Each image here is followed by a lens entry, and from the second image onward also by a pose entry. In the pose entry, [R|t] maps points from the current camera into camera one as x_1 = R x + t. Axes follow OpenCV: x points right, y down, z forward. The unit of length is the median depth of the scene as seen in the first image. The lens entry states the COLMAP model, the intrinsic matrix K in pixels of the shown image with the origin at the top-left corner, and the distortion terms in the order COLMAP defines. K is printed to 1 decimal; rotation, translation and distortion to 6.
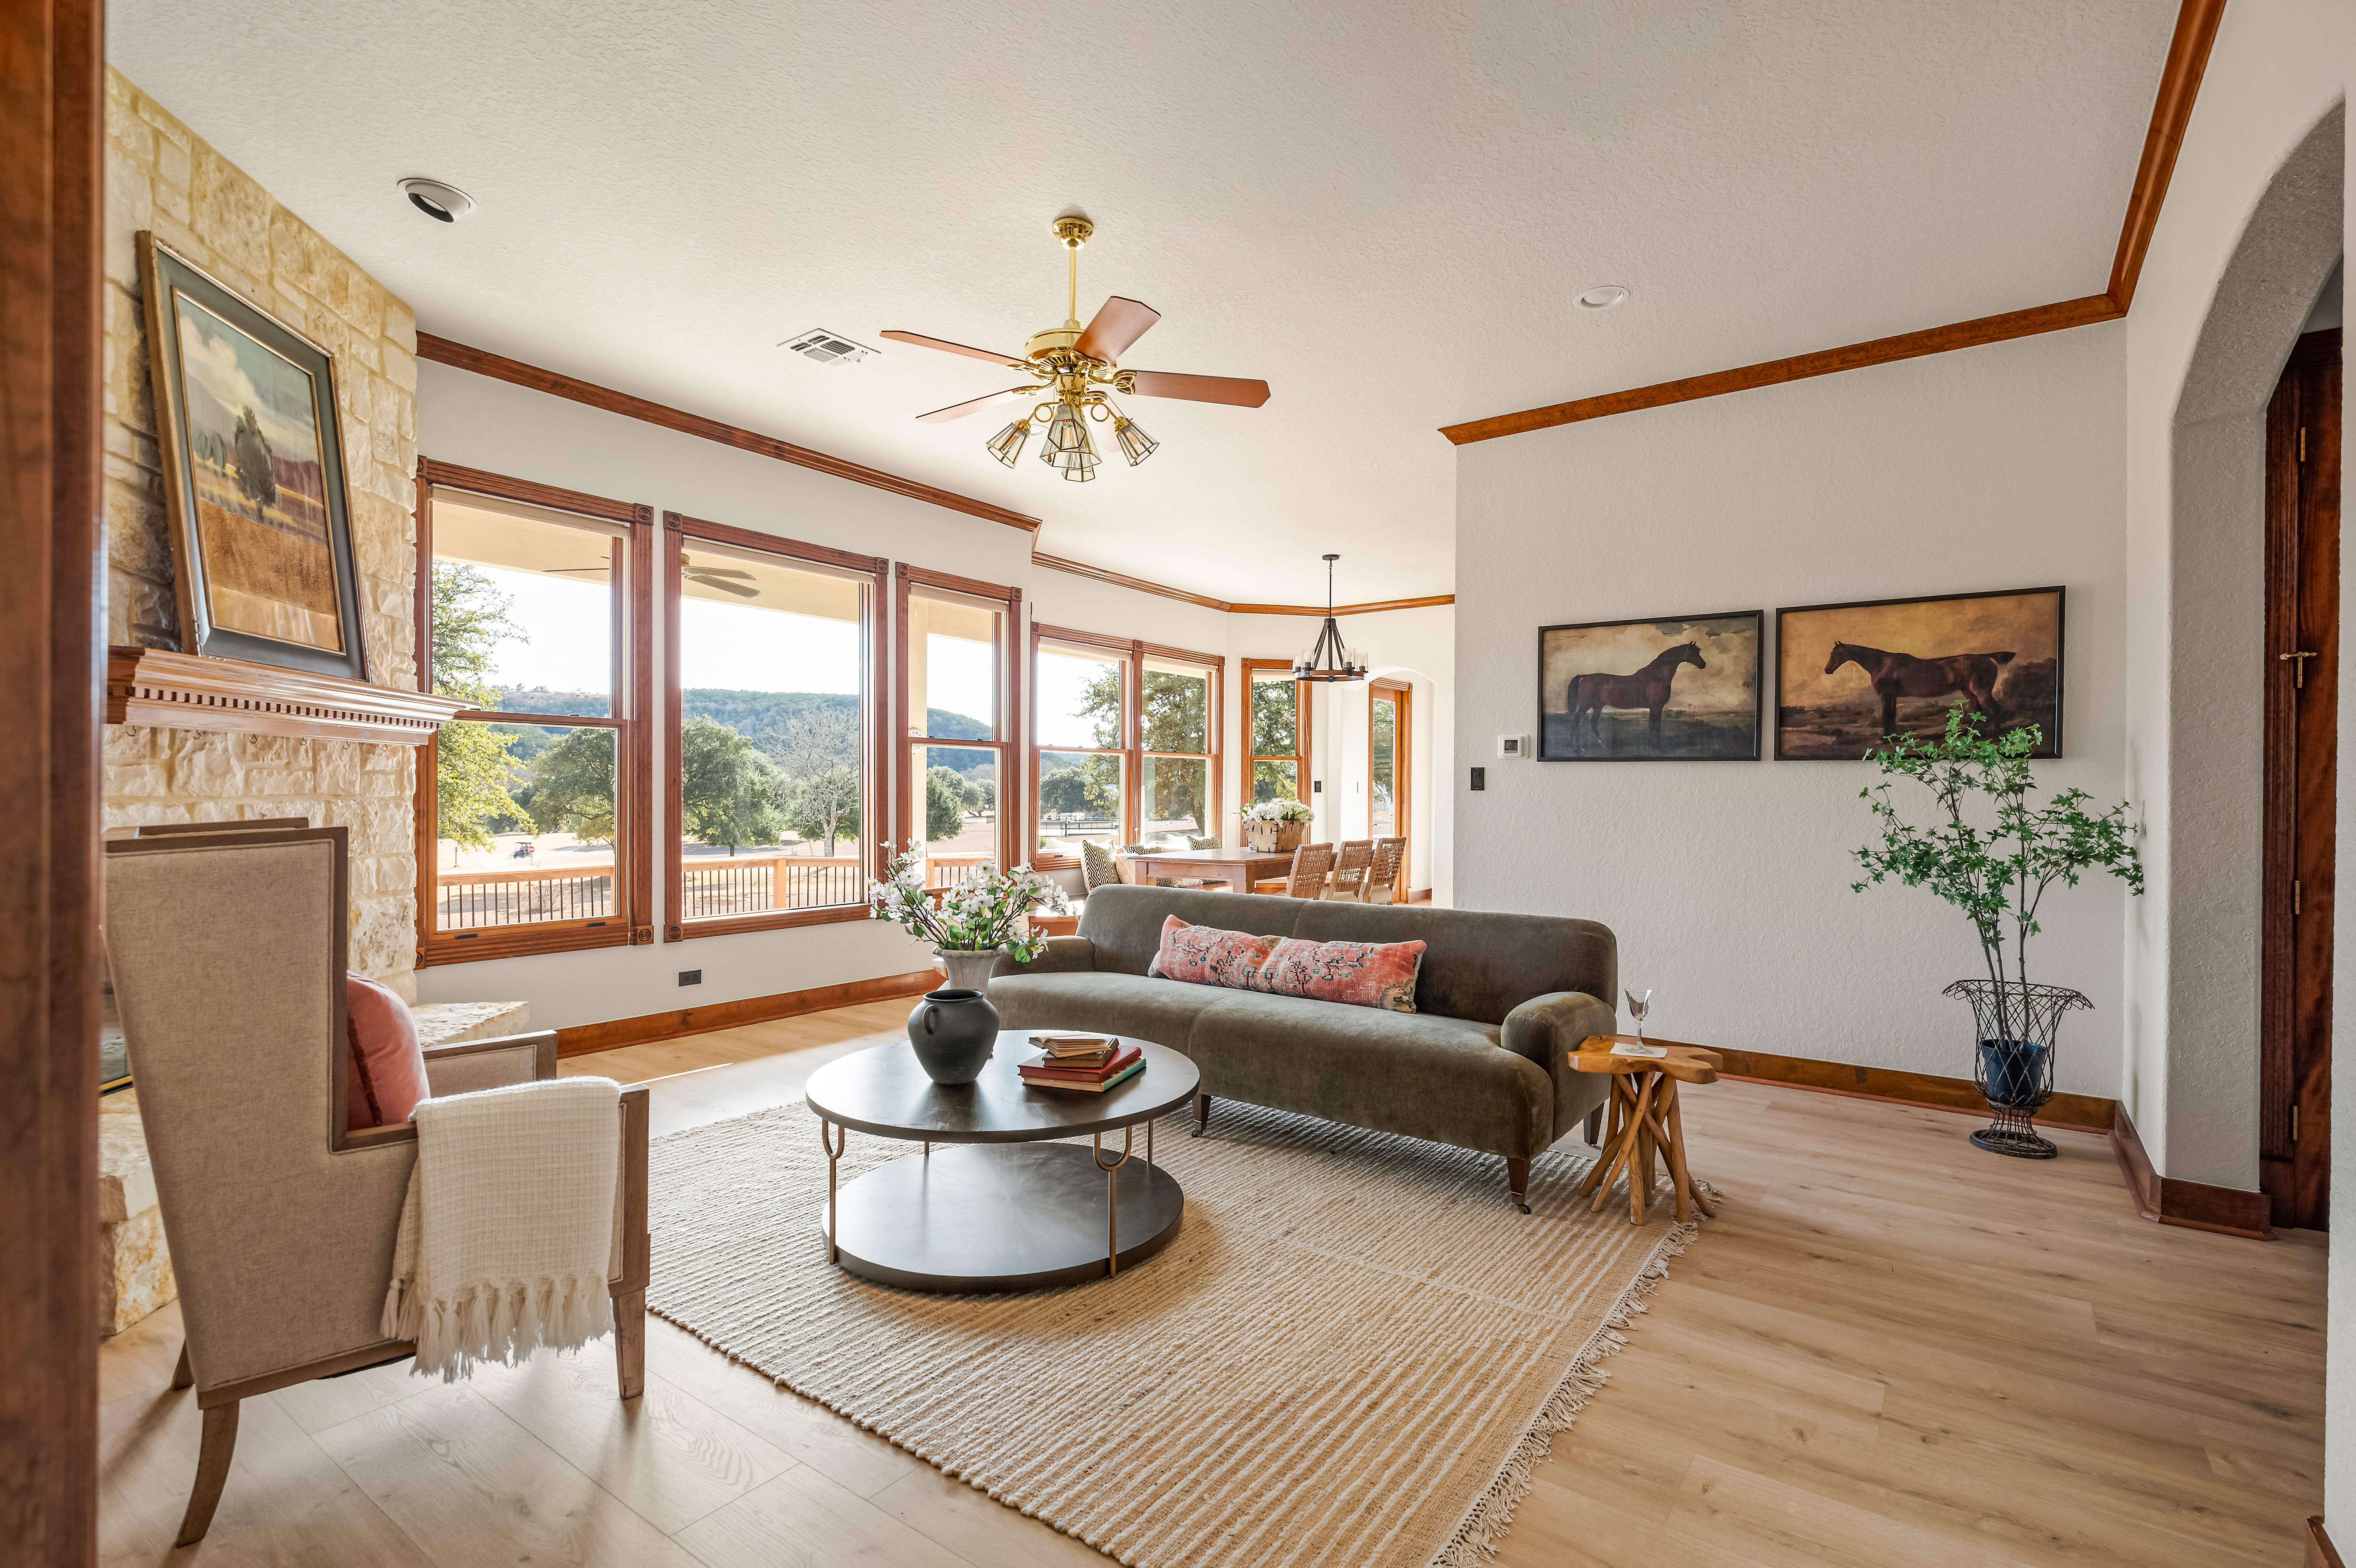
lens RADIAL K [[1085.3, 0, 1180.9], [0, 1085.3, 795.4], [0, 0, 1]] dist [-0.000320, 0.001105]
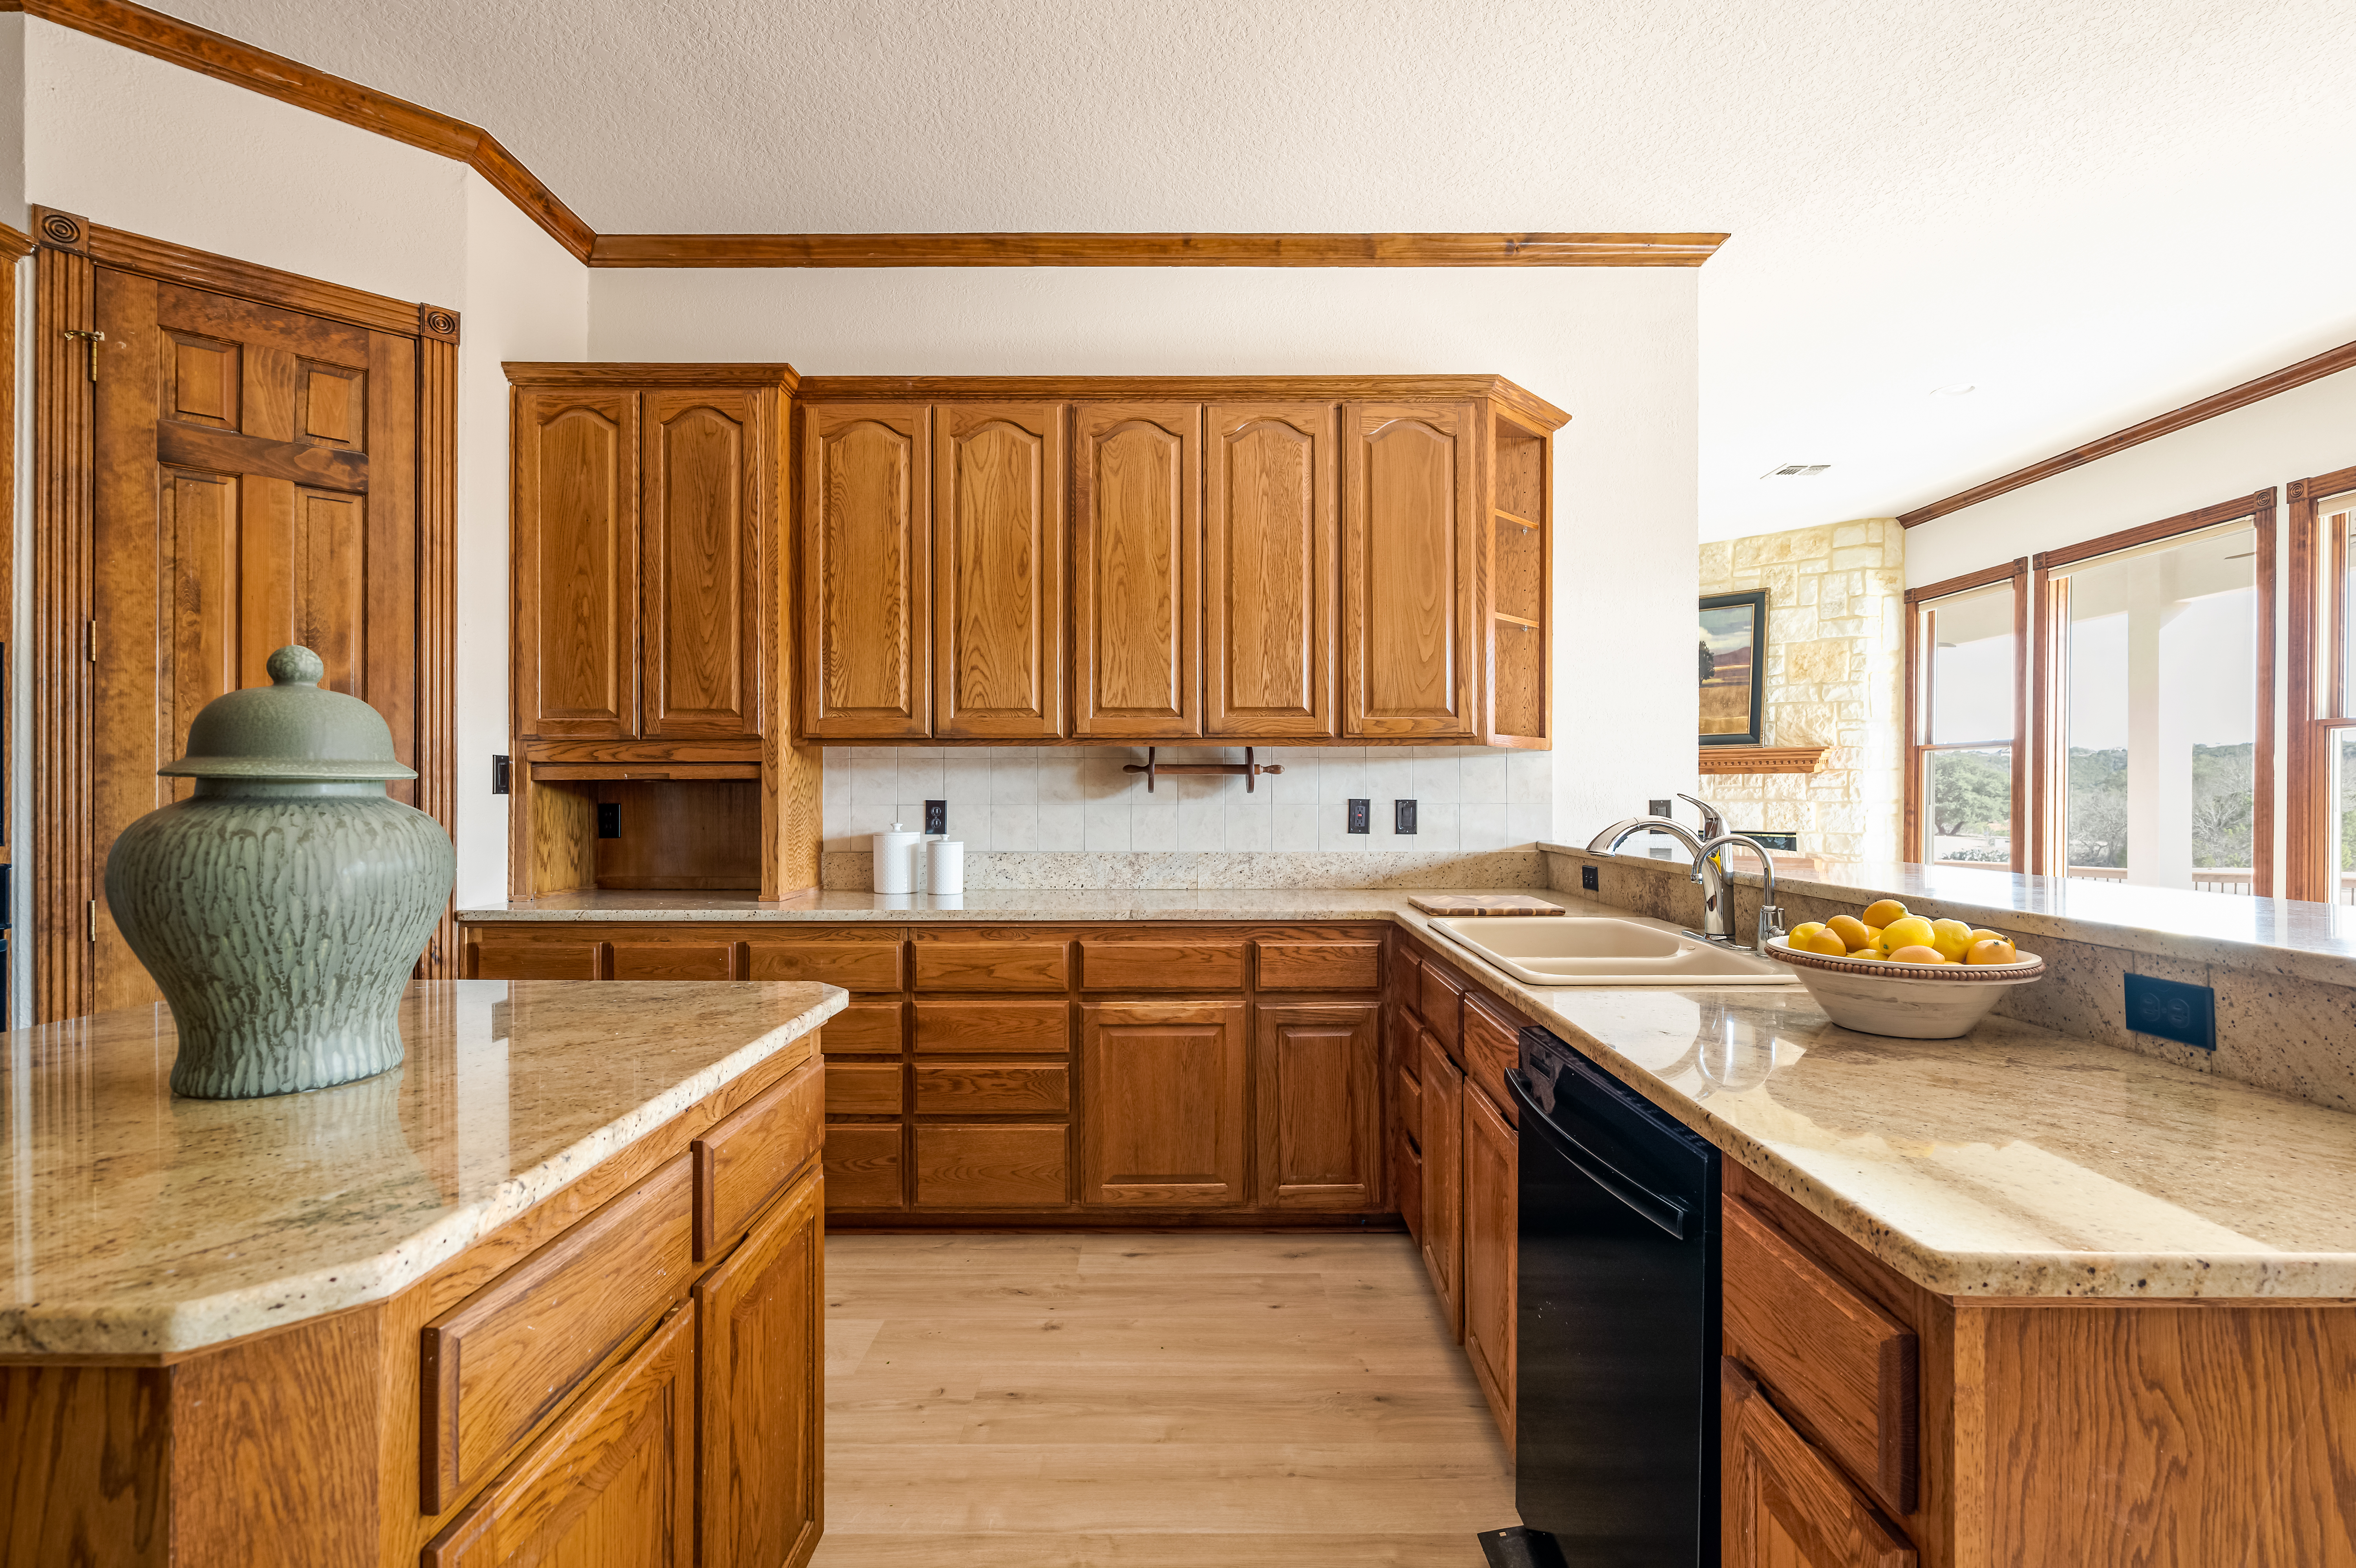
lens RADIAL K [[1085.3, 0, 1190.9], [0, 1085.3, 794.0], [0, 0, 1]] dist [-0.000320, 0.001105]
pose [[-0.805968, -0.008163, -0.591902, 0.958049], [-0.008830, 0.999959, -0.001766, 0.001330], [0.591893, 0.003804, -0.806008, 1.449863]]
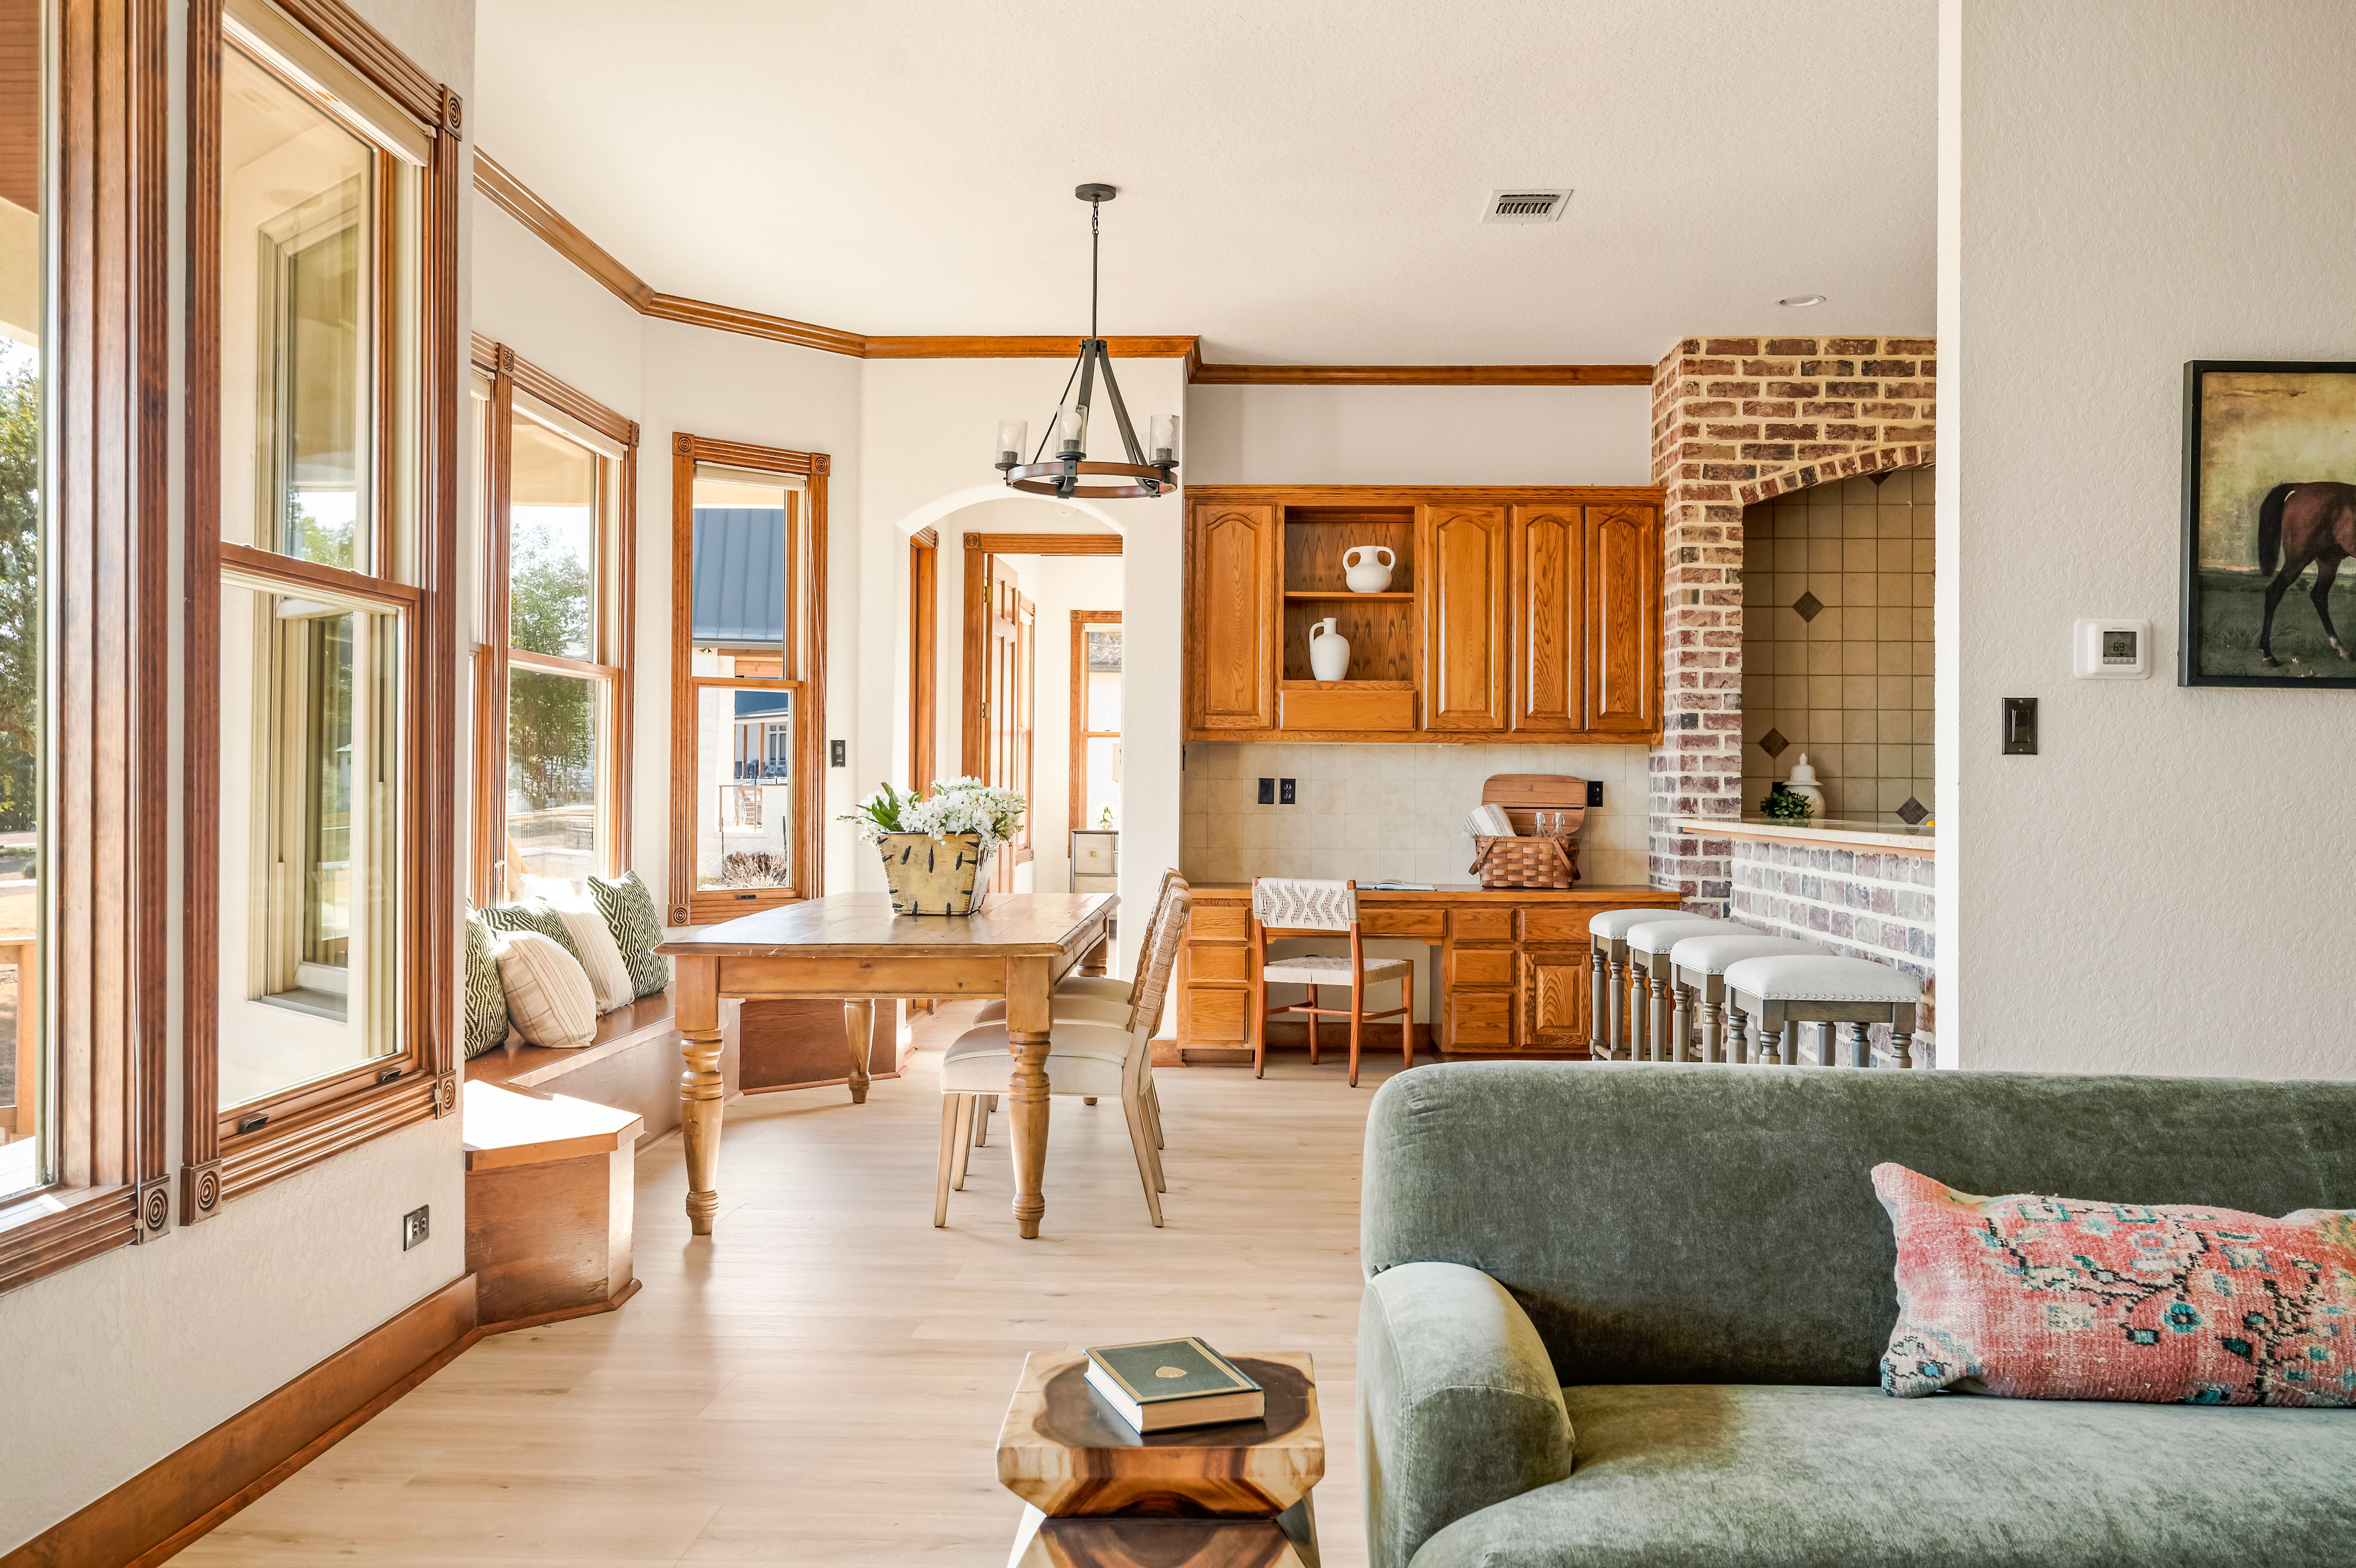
lens RADIAL K [[1992.0, 0, 1173.9], [0, 1992.0, 763.6], [0, 0, 1]] dist [0.004243, -0.007490]
pose [[0.829385, 0.007572, 0.558627, -0.416723], [-0.002461, 0.999948, -0.009901, 0.006862], [-0.558672, 0.006837, 0.829360, 0.587708]]
